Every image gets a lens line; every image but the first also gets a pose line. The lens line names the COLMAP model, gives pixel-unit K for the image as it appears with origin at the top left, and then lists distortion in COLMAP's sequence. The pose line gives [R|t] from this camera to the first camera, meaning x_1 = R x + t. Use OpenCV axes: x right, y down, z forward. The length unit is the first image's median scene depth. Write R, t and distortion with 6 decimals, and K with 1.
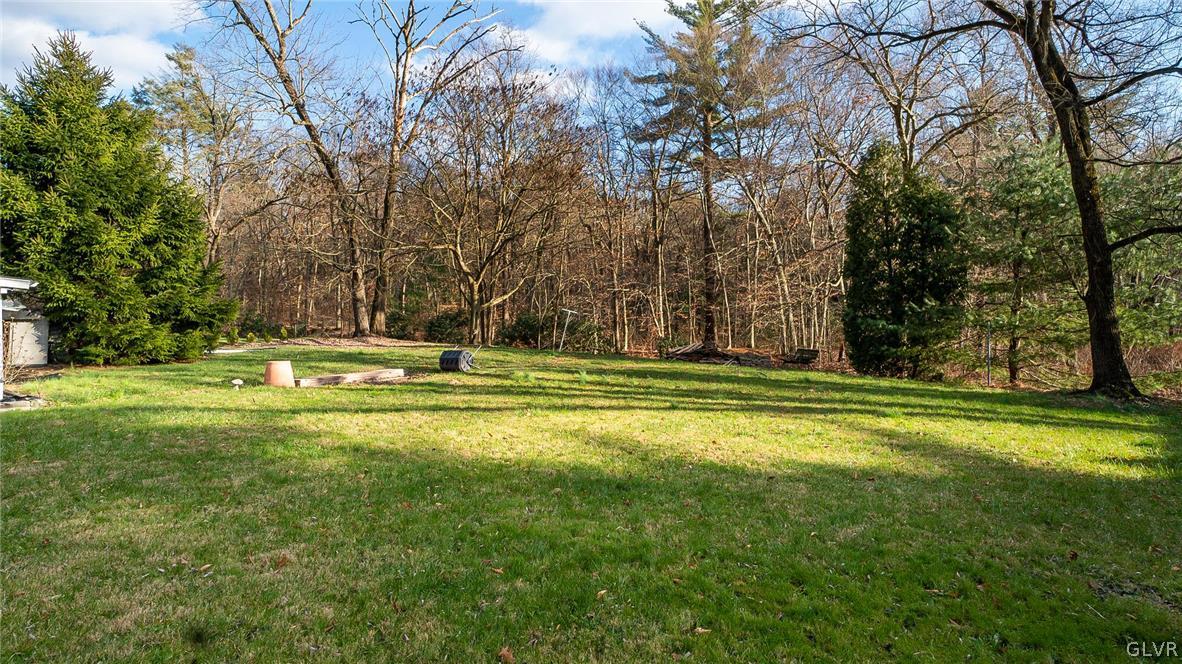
lens RADIAL K [[652.0, 0, 592.0], [0, 652.0, 307.5], [0, 0, 1]] dist [-0.036662, 0.024505]
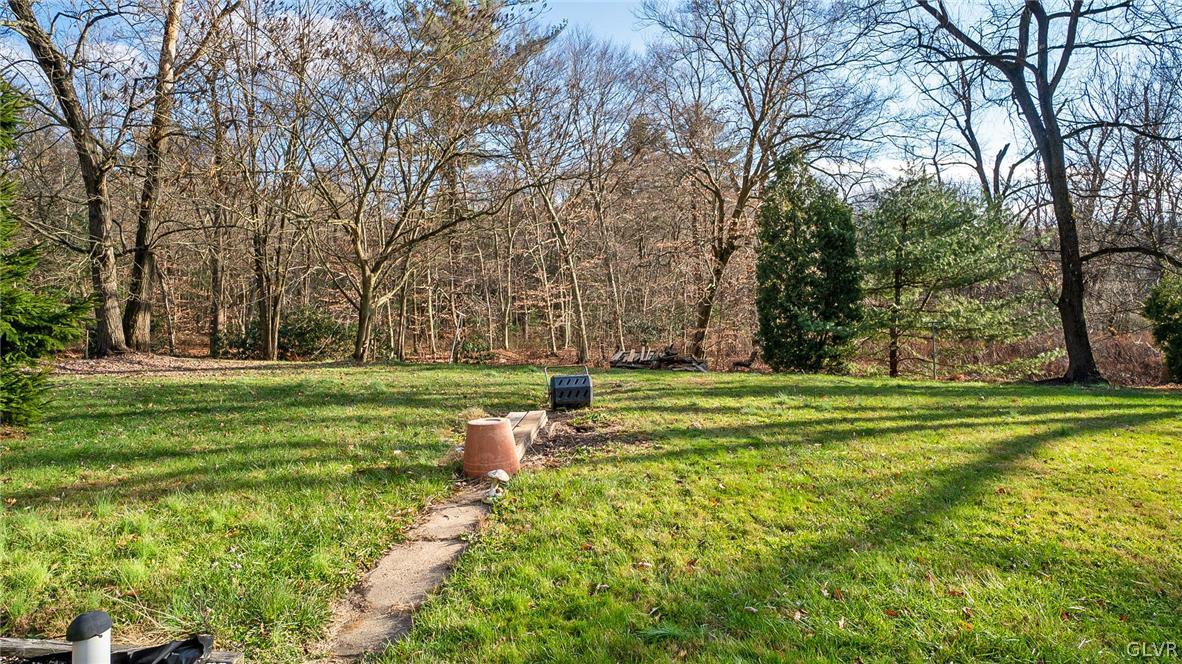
lens RADIAL K [[652.0, 0, 592.0], [0, 652.0, 307.5], [0, 0, 1]] dist [-0.036662, 0.024505]
pose [[0.842970, -0.003076, 0.537953, -0.373625], [0.000589, 0.999988, 0.004793, -0.006212], [-0.537961, -0.003724, 0.842962, 0.271756]]
